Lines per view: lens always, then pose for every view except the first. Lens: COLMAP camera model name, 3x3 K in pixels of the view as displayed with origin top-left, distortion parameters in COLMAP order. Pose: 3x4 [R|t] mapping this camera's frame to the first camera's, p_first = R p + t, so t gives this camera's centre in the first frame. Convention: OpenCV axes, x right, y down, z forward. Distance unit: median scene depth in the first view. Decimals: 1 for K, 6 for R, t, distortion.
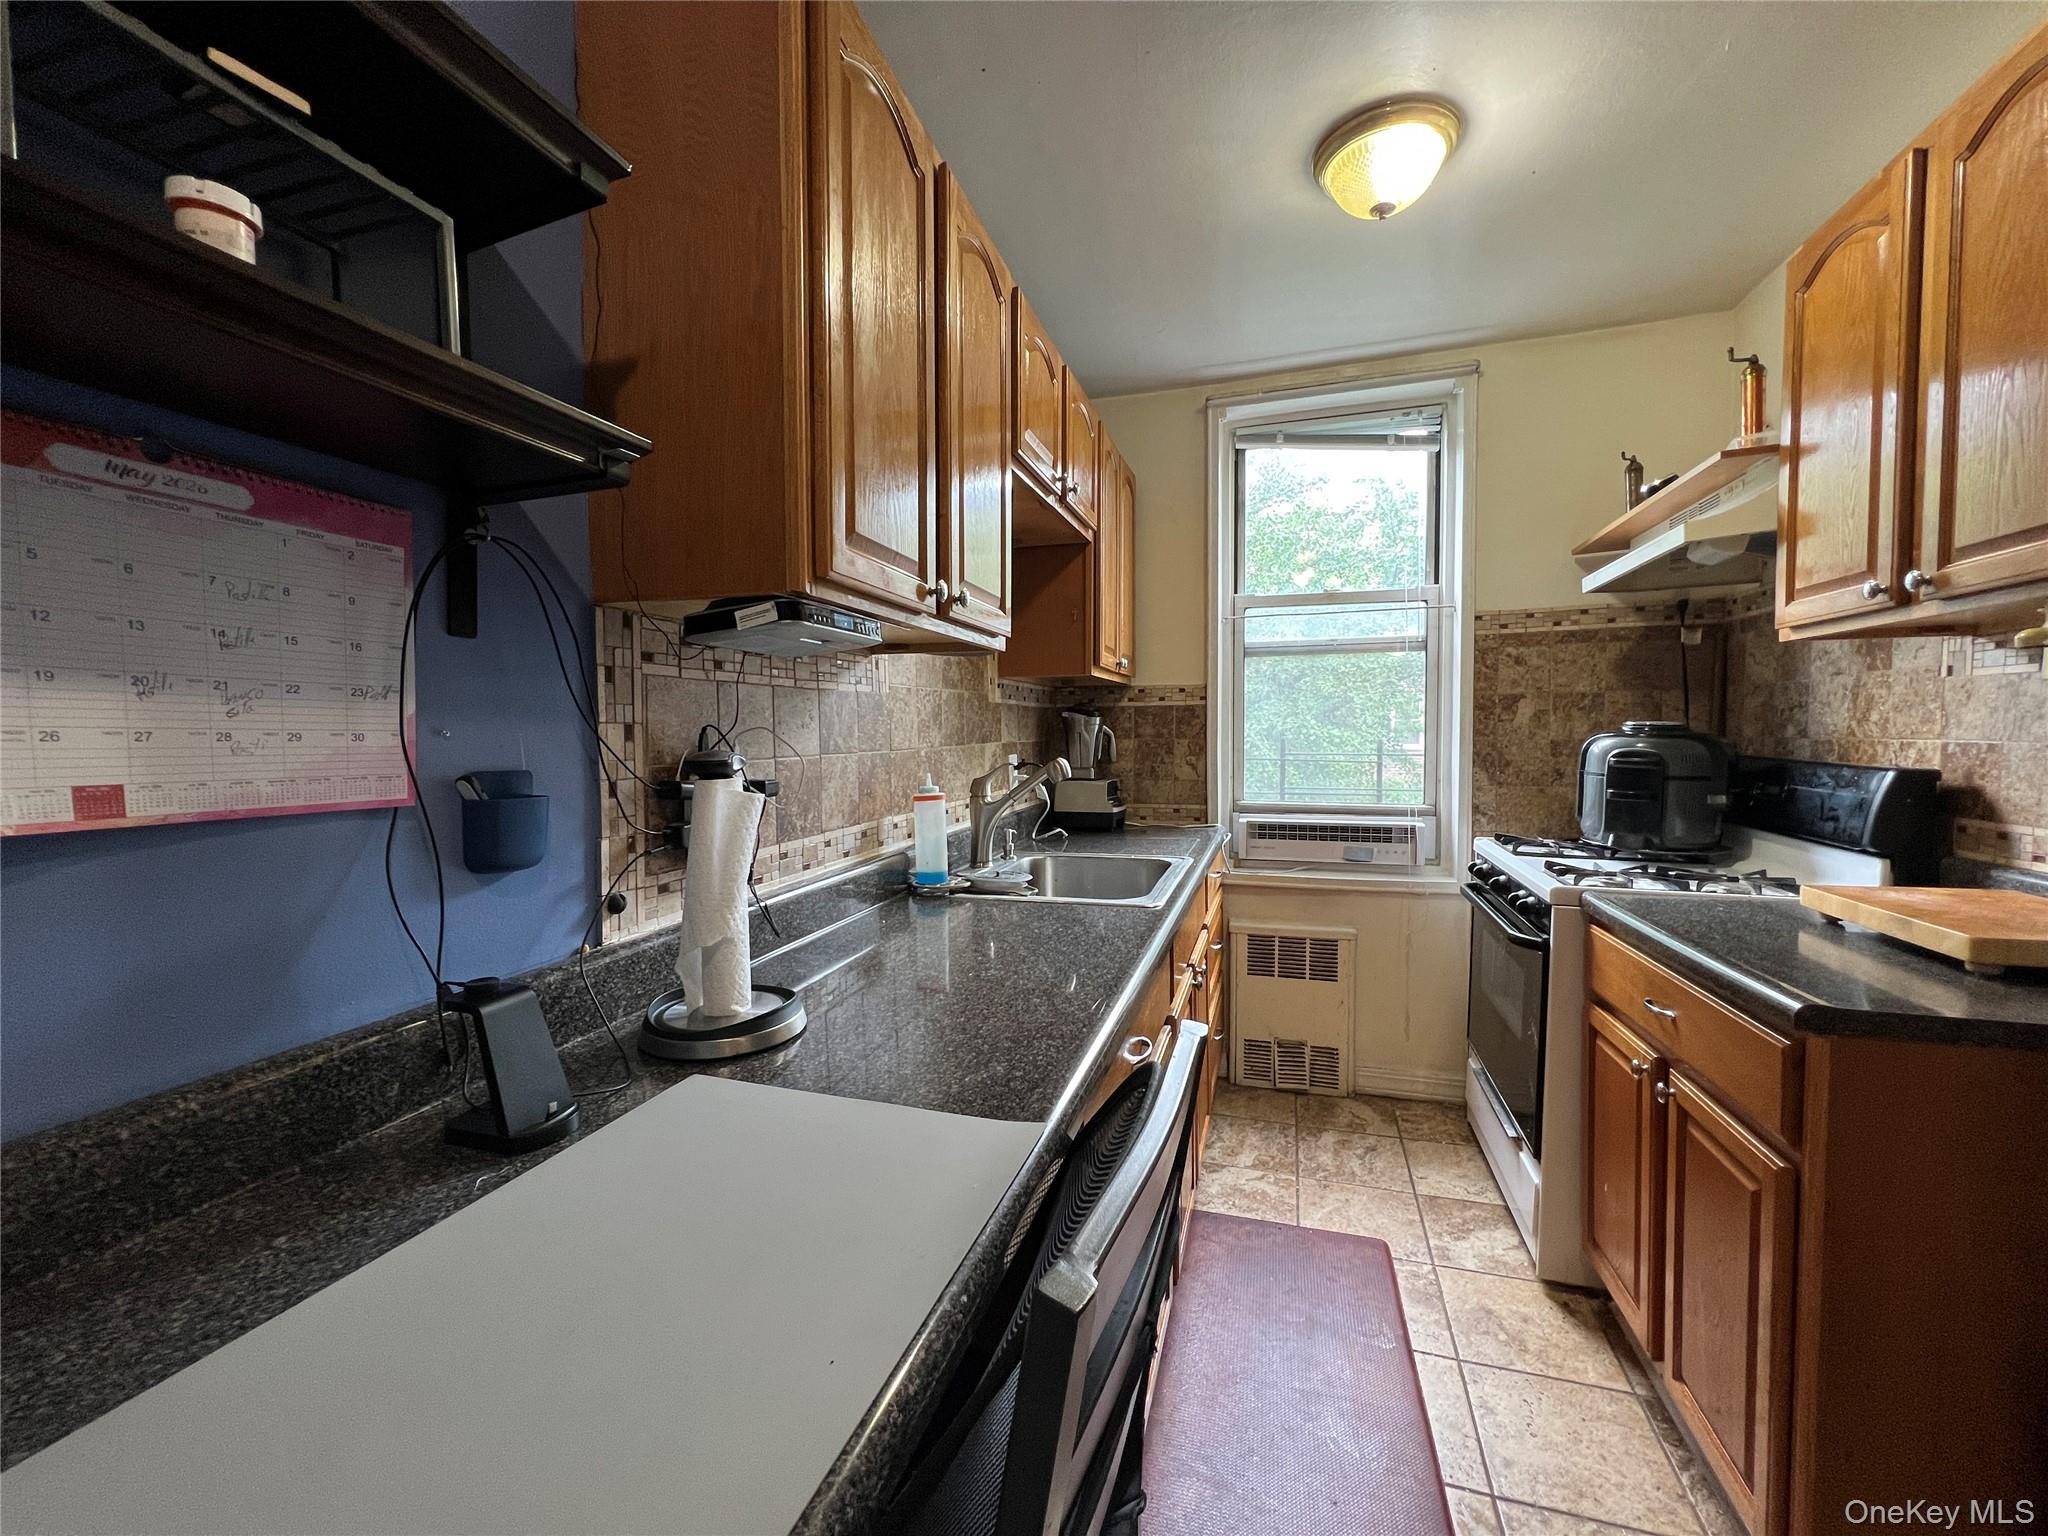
lens RADIAL K [[818.2, 0, 1022.4], [0, 818.2, 767.8], [0, 0, 1]] dist [-0.002238, -0.000552]
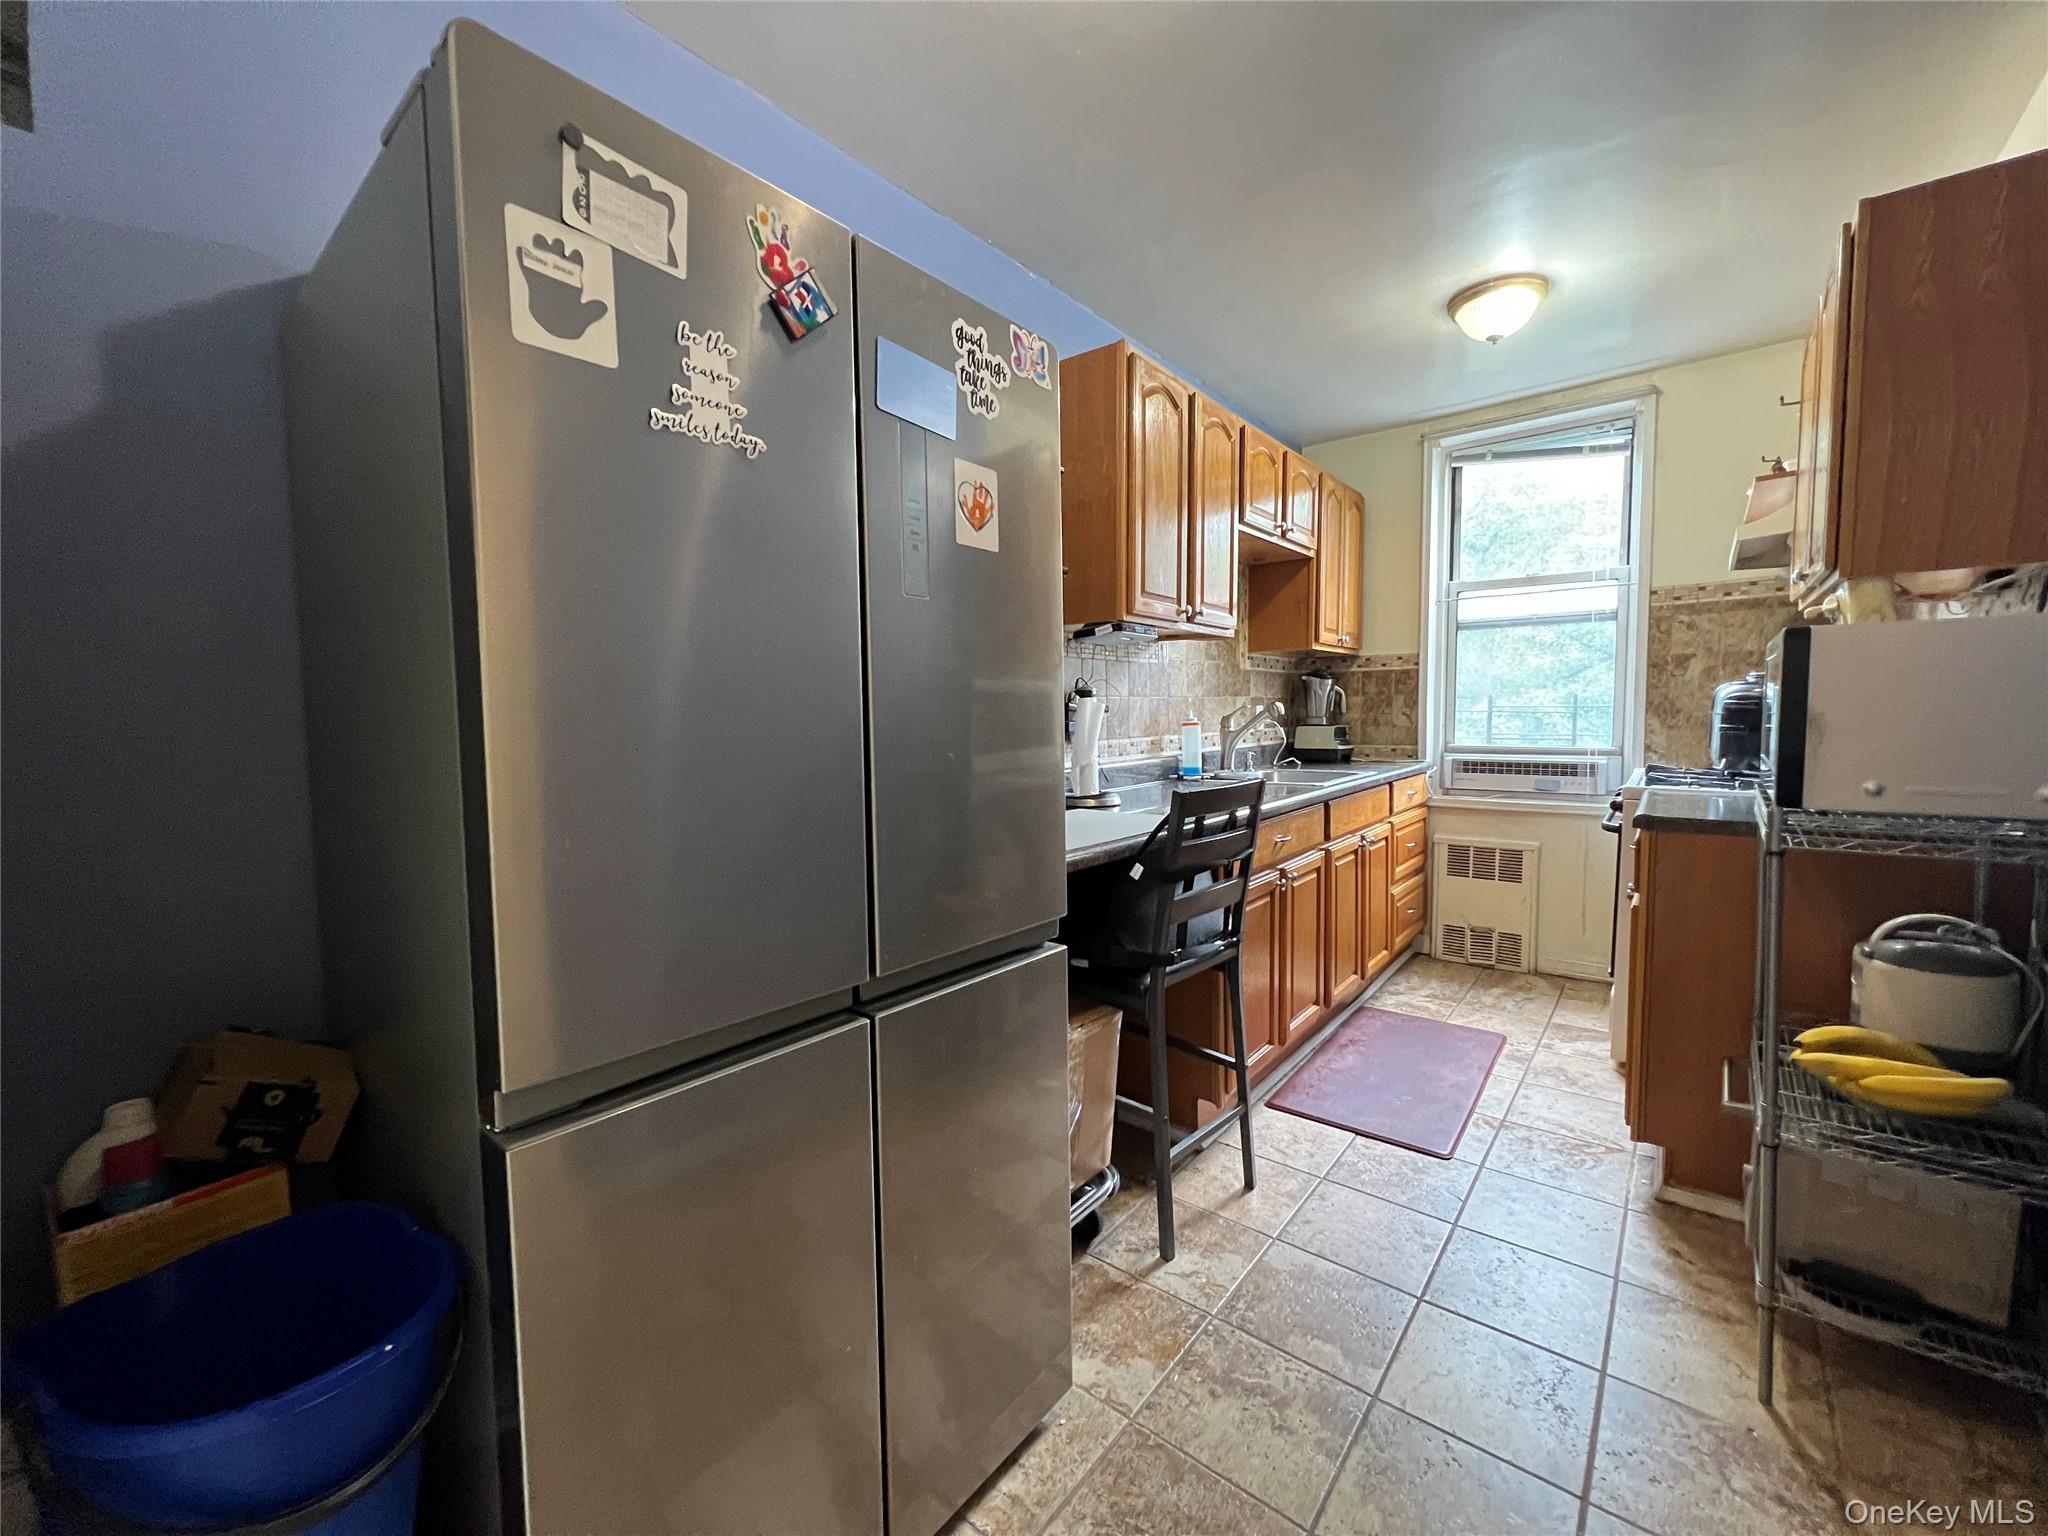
lens RADIAL K [[818.2, 0, 1019.6], [0, 818.2, 766.1], [0, 0, 1]] dist [-0.002238, -0.000552]
pose [[0.929796, 0.021543, -0.367445, 0.127220], [-0.012860, 0.999578, 0.026063, 0.058395], [0.367851, -0.019508, 0.929680, -0.502952]]
